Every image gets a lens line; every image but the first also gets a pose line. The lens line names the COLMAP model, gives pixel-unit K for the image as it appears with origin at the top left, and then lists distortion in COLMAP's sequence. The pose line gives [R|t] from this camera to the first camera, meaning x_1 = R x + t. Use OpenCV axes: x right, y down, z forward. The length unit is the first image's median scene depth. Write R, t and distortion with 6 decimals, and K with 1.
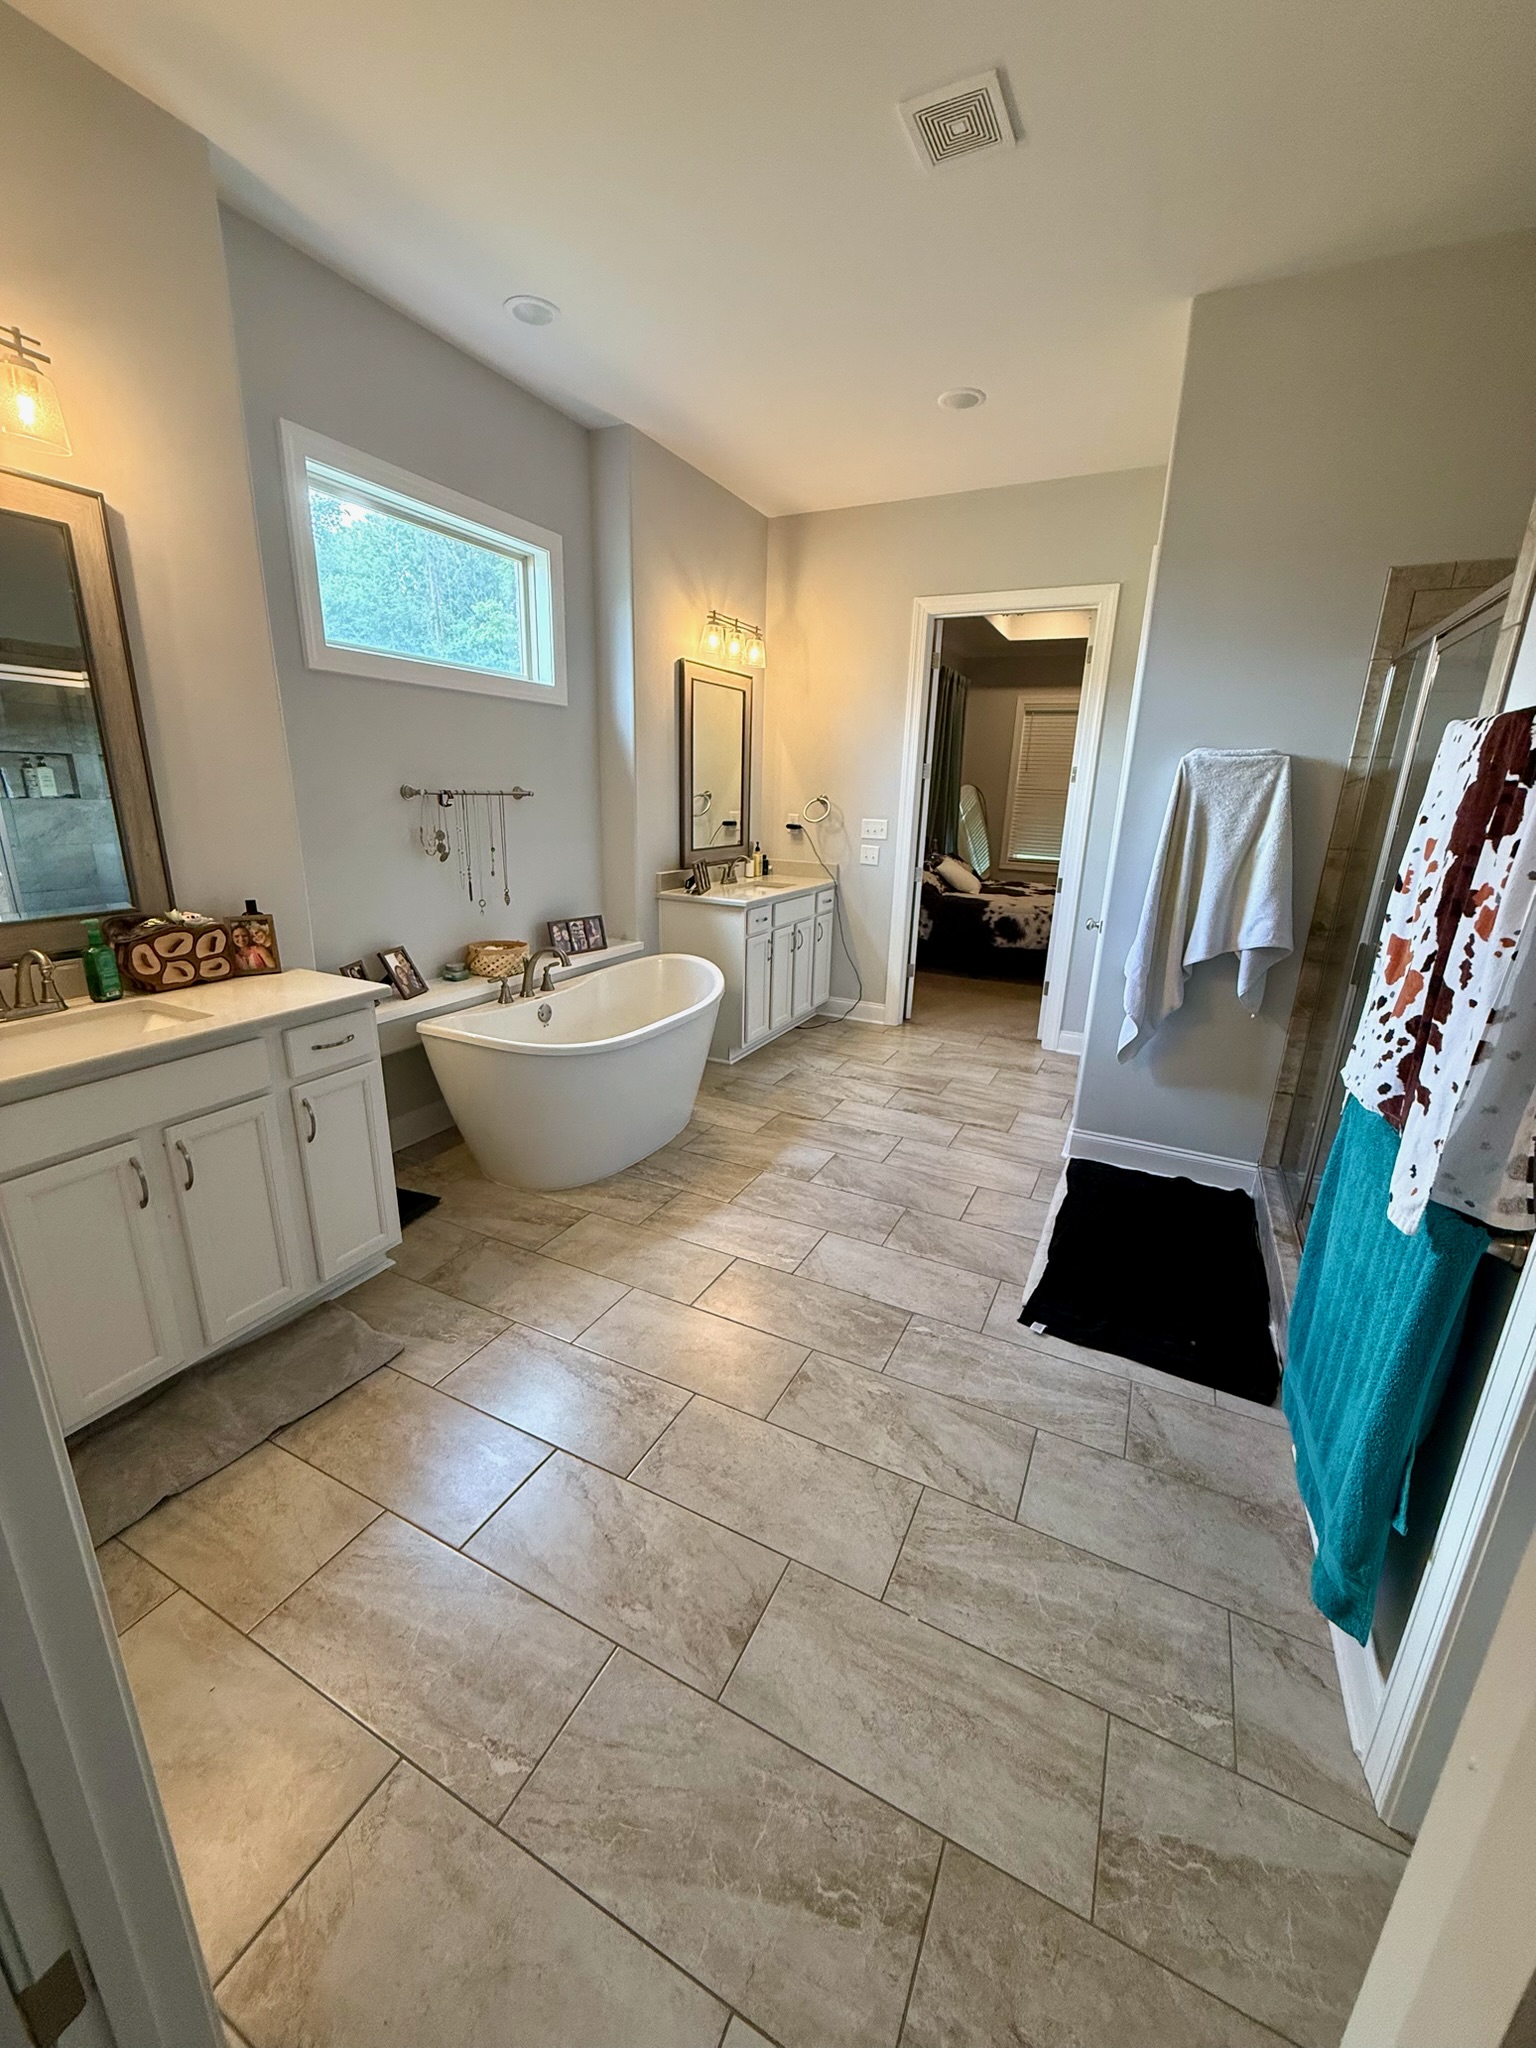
lens RADIAL K [[811.9, 0, 769.5], [0, 811.9, 1021.7], [0, 0, 1]] dist [-0.001473, 0.001397]
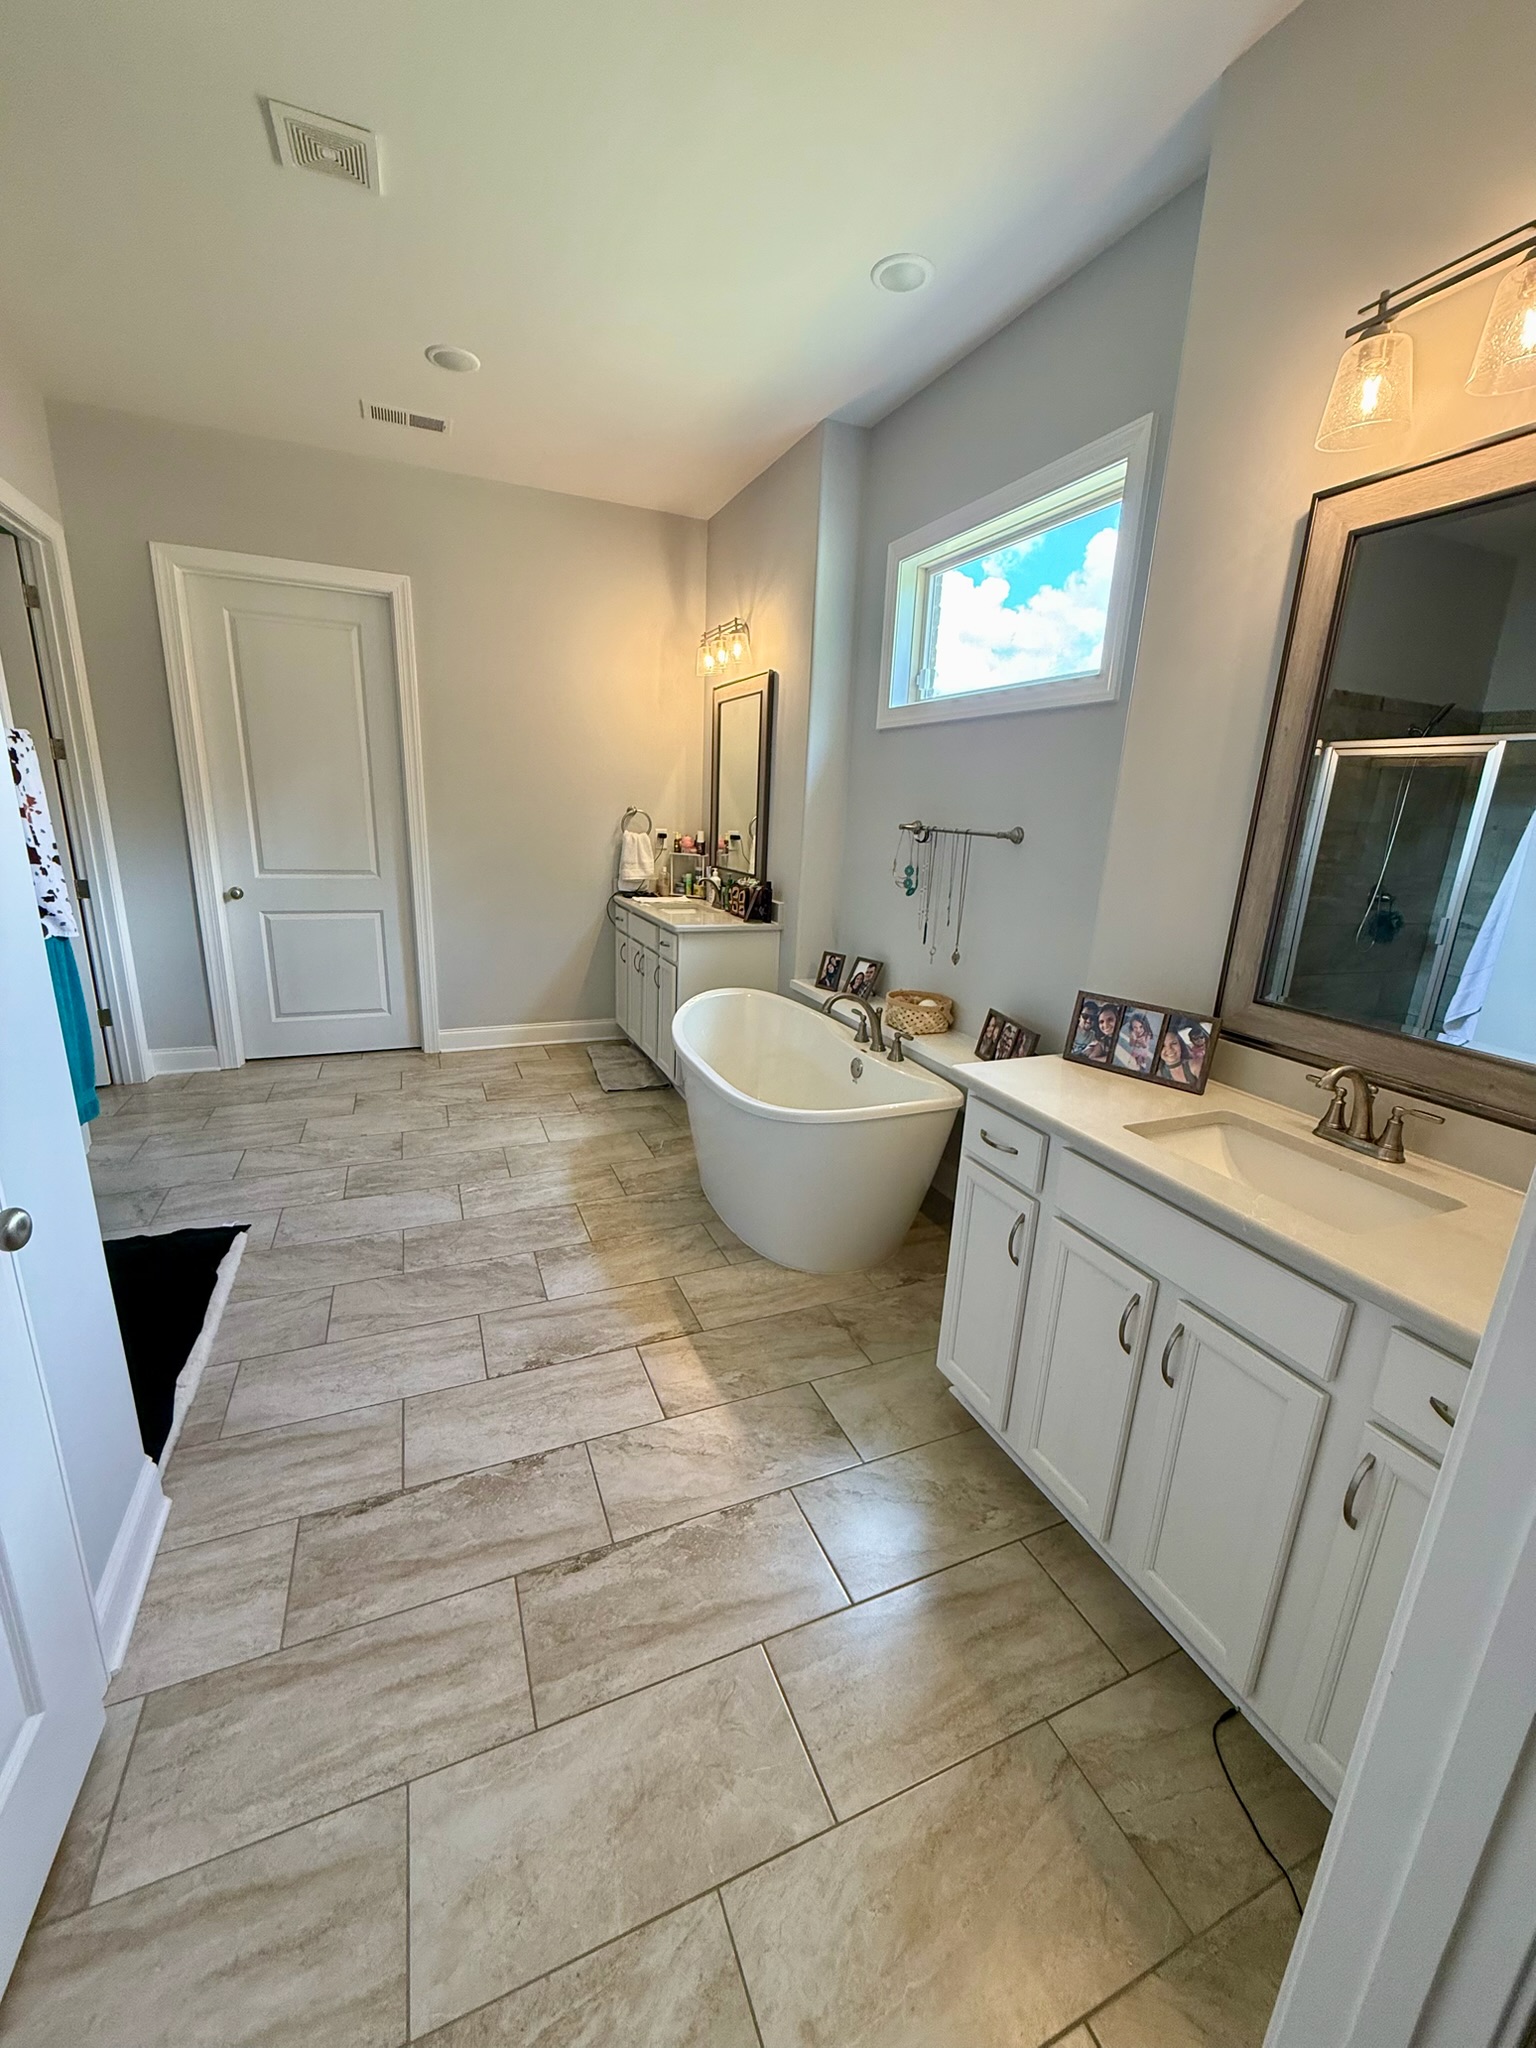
lens RADIAL K [[811.9, 0, 774.0], [0, 811.9, 1027.9], [0, 0, 1]] dist [-0.001473, 0.001397]
pose [[-0.641836, 0.148799, -0.752267, 0.498952], [-0.273612, 0.871986, 0.405926, -0.430195], [0.716368, 0.466368, -0.518959, 1.524835]]
